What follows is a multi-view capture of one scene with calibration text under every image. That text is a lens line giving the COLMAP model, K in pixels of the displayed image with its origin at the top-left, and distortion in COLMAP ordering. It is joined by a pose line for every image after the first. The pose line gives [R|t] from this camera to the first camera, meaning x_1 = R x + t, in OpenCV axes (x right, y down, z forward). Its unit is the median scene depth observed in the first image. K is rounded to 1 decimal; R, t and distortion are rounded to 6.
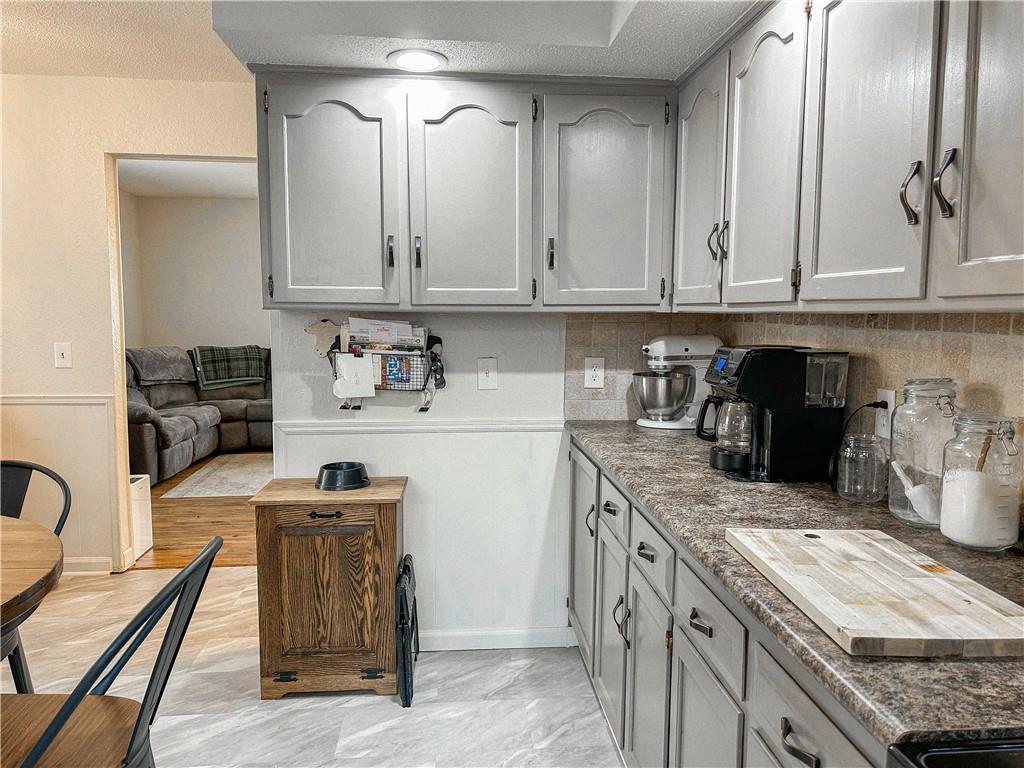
lens RADIAL K [[764.6, 0, 516.0], [0, 764.6, 384.4], [0, 0, 1]] dist [0.050151, -0.065207]
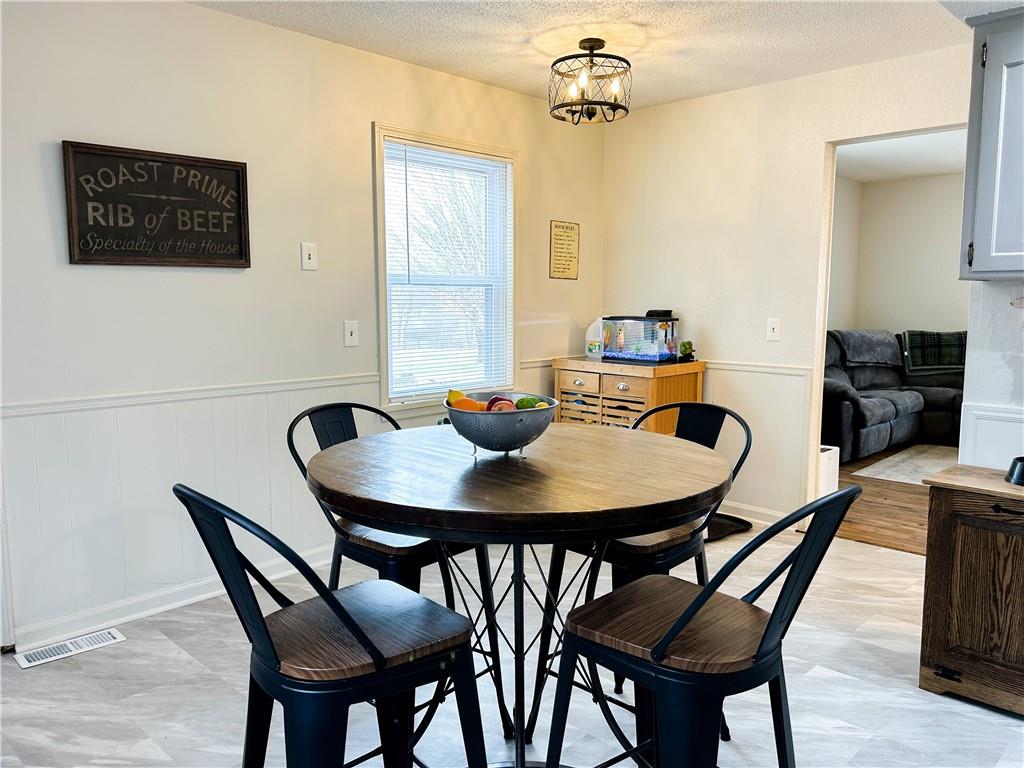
lens RADIAL K [[764.6, 0, 516.0], [0, 764.6, 384.4], [0, 0, 1]] dist [0.050151, -0.065207]
pose [[0.641064, 0.082228, -0.763070, 0.027780], [-0.072207, 0.996296, 0.046699, 0.012830], [0.764083, 0.025163, 0.644627, -0.007916]]
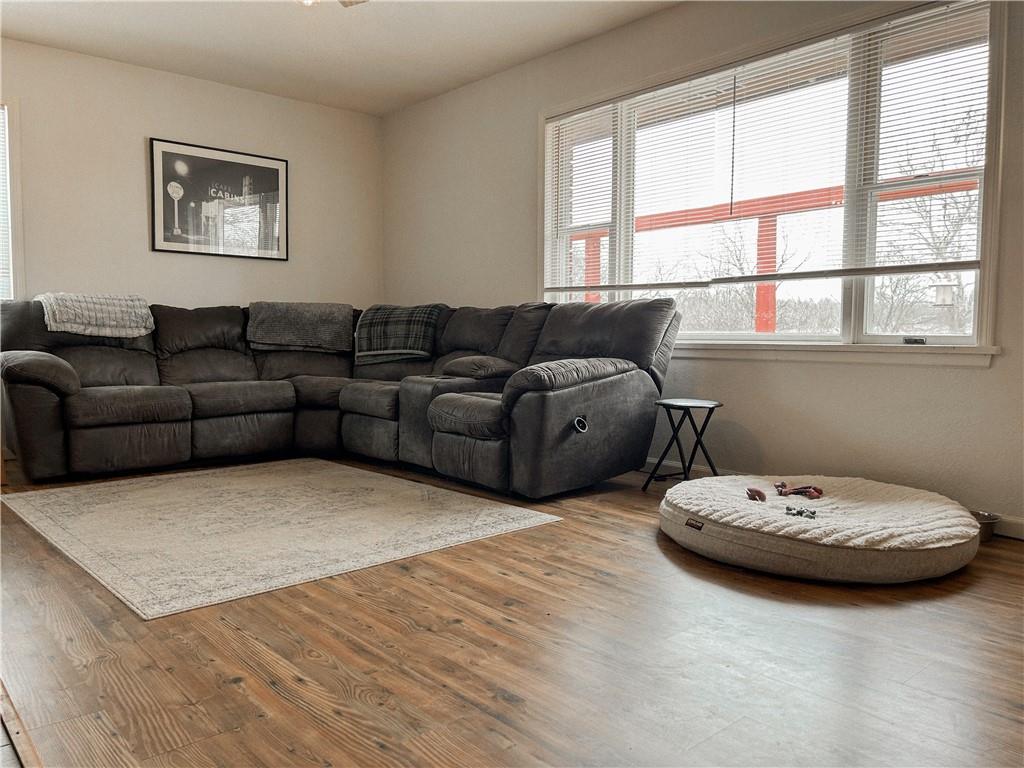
lens RADIAL K [[764.6, 0, 516.0], [0, 764.6, 384.4], [0, 0, 1]] dist [0.050151, -0.065207]
pose [[0.586086, 0.052647, -0.808537, 0.352879], [-0.079619, 0.996799, 0.007192, 0.012359], [0.806328, 0.060160, 0.588402, 1.025678]]
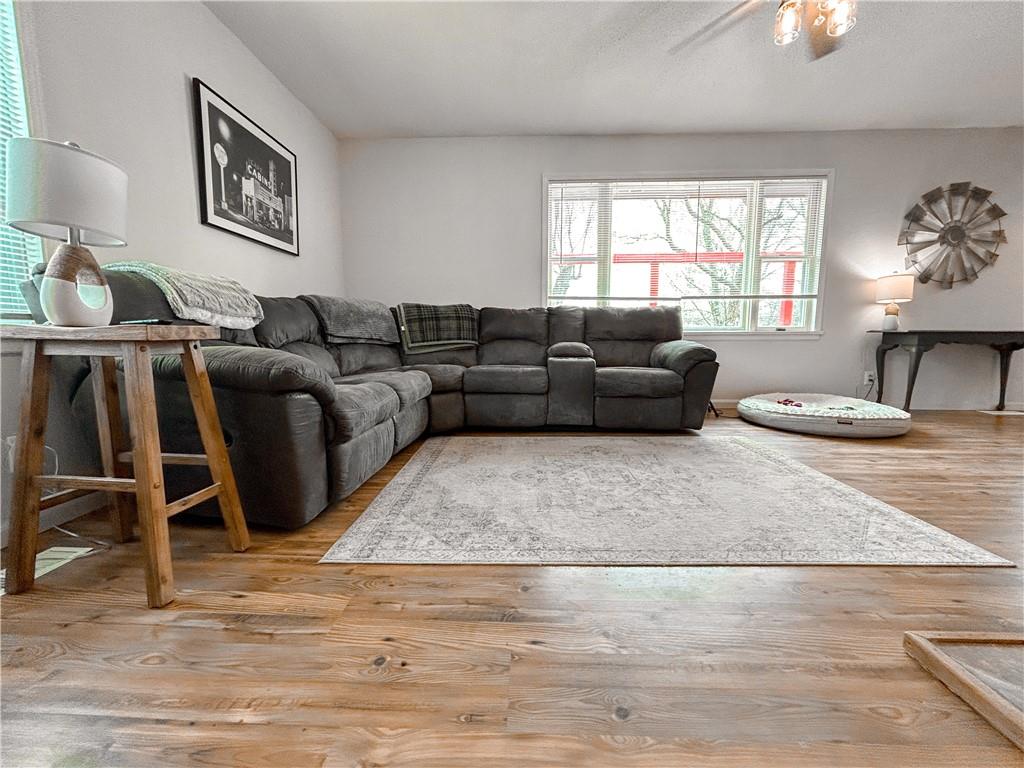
lens RADIAL K [[421.6, 0, 512.0], [0, 421.6, 384.0], [0, 0, 1]] dist [-0.003408, -0.000387]
pose [[0.990354, 0.007716, -0.138346, -0.341448], [-0.005079, 0.999799, 0.019406, 0.042635], [0.138468, -0.018516, 0.990194, 0.829919]]
